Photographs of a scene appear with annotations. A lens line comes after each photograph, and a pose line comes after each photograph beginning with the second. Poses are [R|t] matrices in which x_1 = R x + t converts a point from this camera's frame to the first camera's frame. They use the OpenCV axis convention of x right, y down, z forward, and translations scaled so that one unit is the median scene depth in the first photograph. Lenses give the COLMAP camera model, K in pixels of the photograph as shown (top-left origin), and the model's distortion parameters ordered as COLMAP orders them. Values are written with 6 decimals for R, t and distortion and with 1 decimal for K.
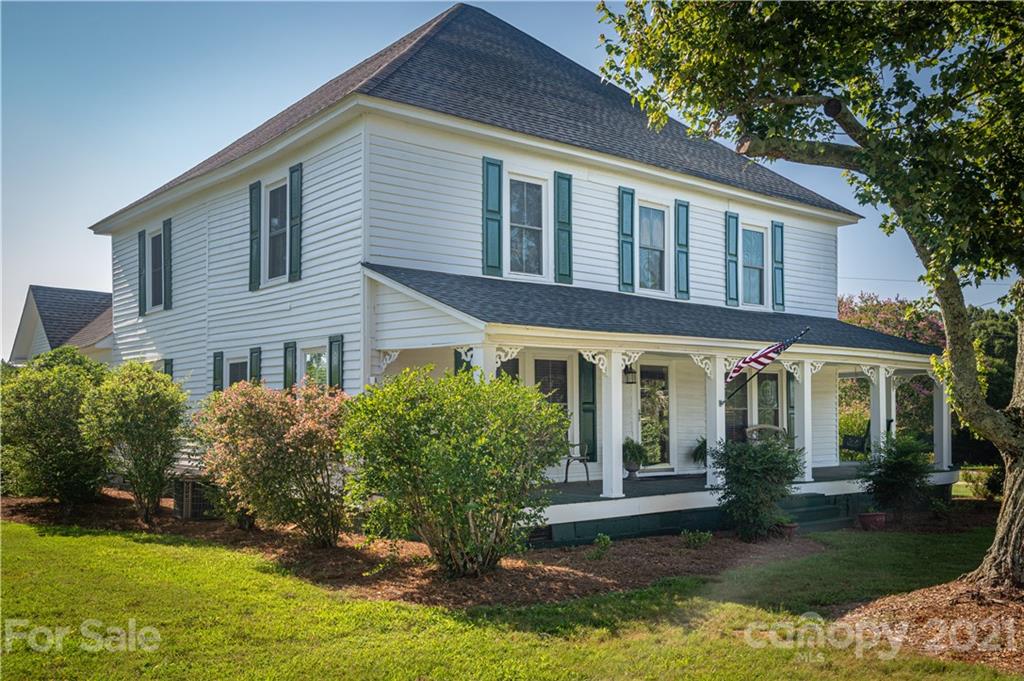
lens RADIAL K [[918.3, 0, 526.1], [0, 918.3, 408.2], [0, 0, 1]] dist [0.010604, -0.010661]
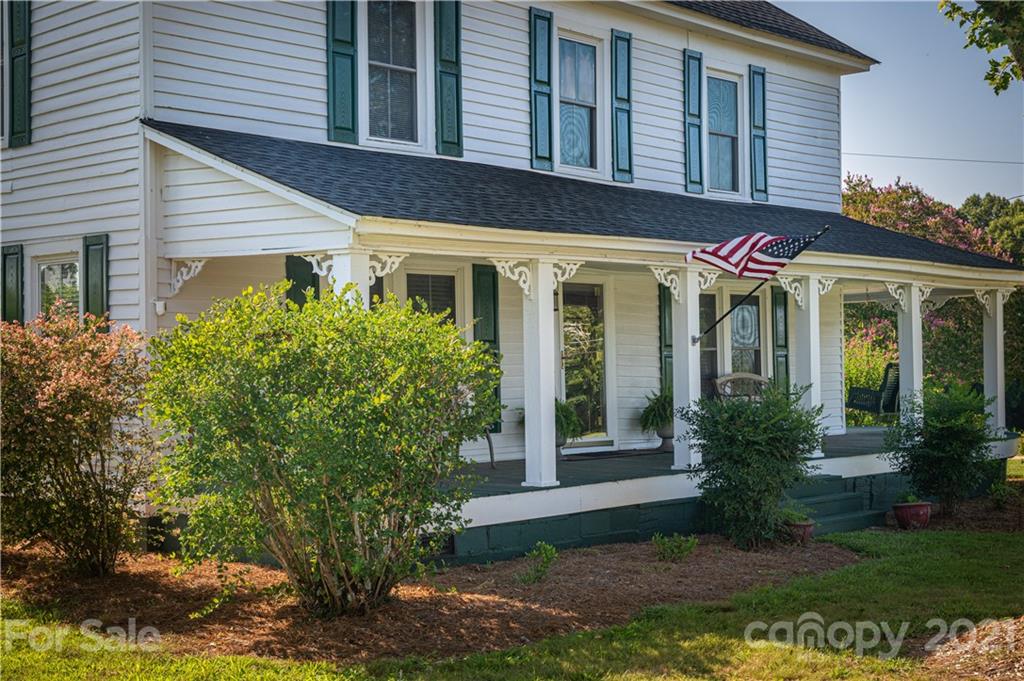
lens RADIAL K [[1436.4, 0, 513.8], [0, 1436.4, 342.0], [0, 0, 1]] dist [0.028645, 0.000000]
pose [[0.990960, -0.005749, 0.134031, -0.054470], [0.006558, 0.999963, -0.005593, 0.000585], [-0.133994, 0.006422, 0.990961, -0.003652]]
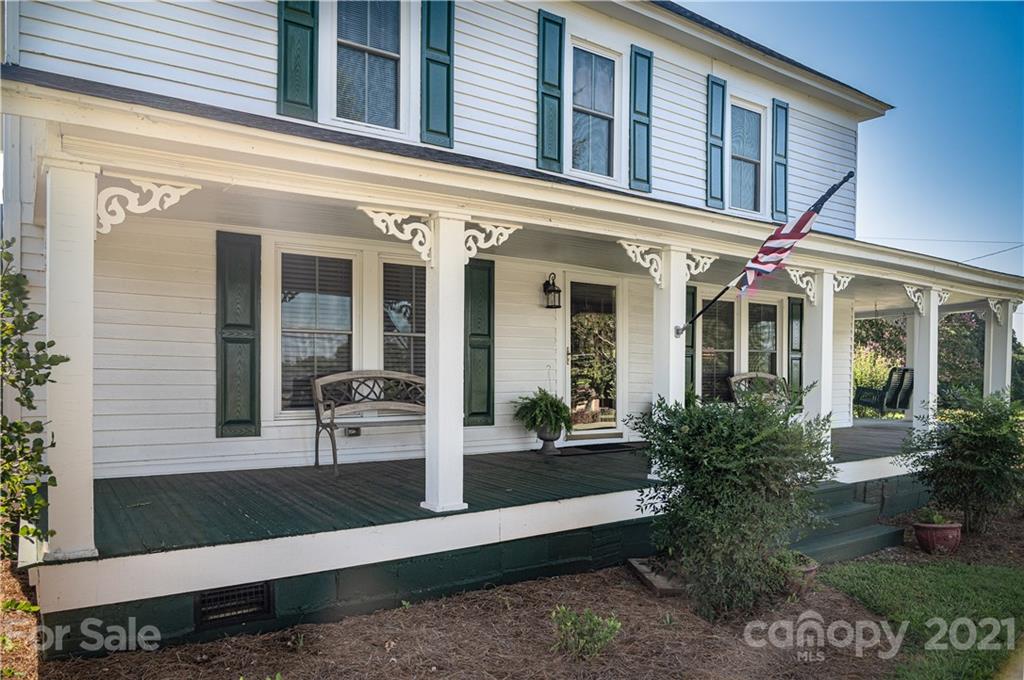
lens RADIAL K [[684.7, 0, 516.5], [0, 684.7, 388.9], [0, 0, 1]] dist [-0.015925, -0.006077]
pose [[0.996113, 0.012924, -0.087136, 0.150154], [-0.009423, 0.999137, 0.040465, 0.013918], [0.087584, -0.039487, 0.995374, 0.569854]]
